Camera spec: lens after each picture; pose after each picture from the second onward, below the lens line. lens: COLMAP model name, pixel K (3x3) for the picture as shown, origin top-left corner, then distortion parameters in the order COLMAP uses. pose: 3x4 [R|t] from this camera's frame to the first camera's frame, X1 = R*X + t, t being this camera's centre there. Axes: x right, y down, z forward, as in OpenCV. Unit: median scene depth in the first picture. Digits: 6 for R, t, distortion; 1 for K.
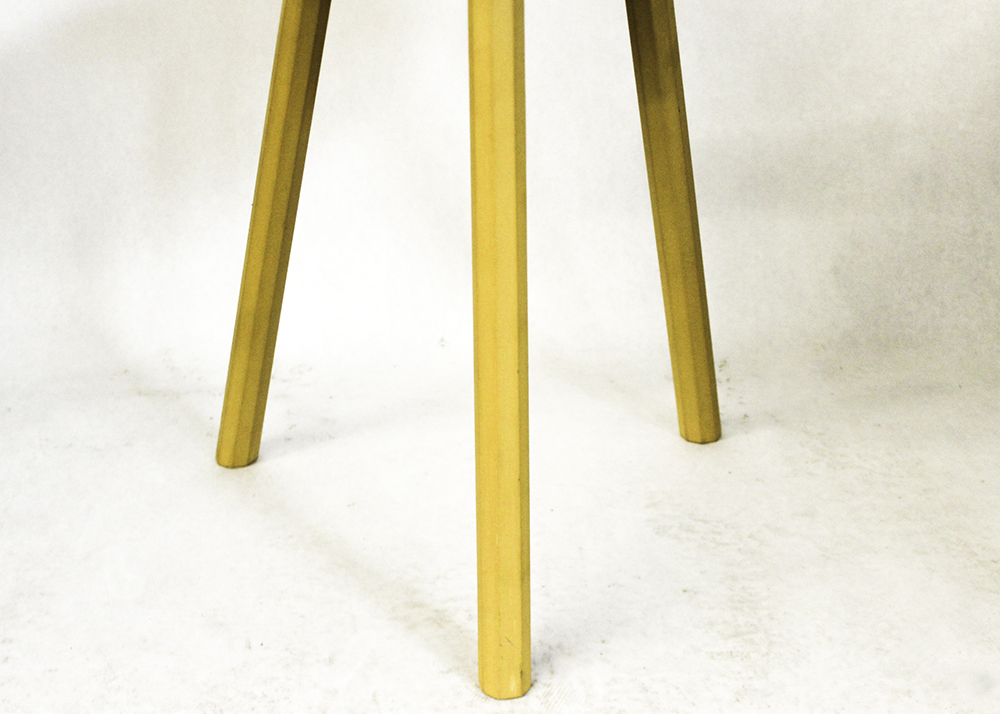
lens RADIAL K [[1753.0, 0, 488.6], [0, 1753.0, 357.1], [0, 0, 1]] dist [-0.003273, 0.066977]
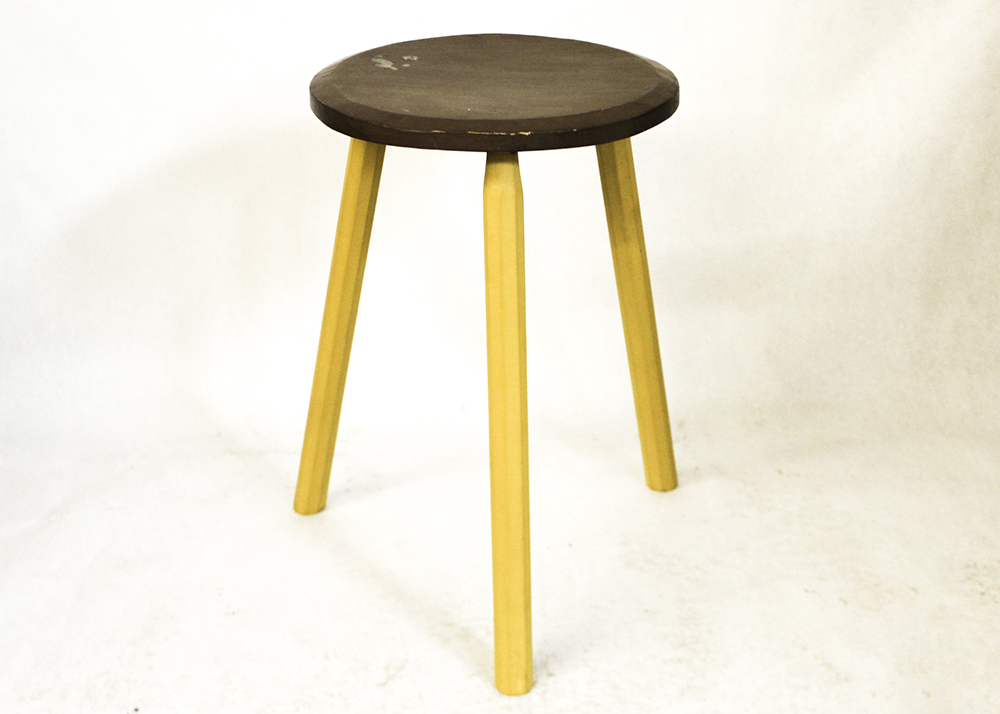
lens RADIAL K [[1614.0, 0, 500.0], [0, 1614.0, 357.0], [0, 0, 1]] dist [-0.007197, -0.013724]
pose [[0.999959, -0.009021, 0.000566, -0.000121], [0.009013, 0.999869, 0.013479, -0.078869], [-0.000688, -0.013473, 0.999909, -0.237852]]
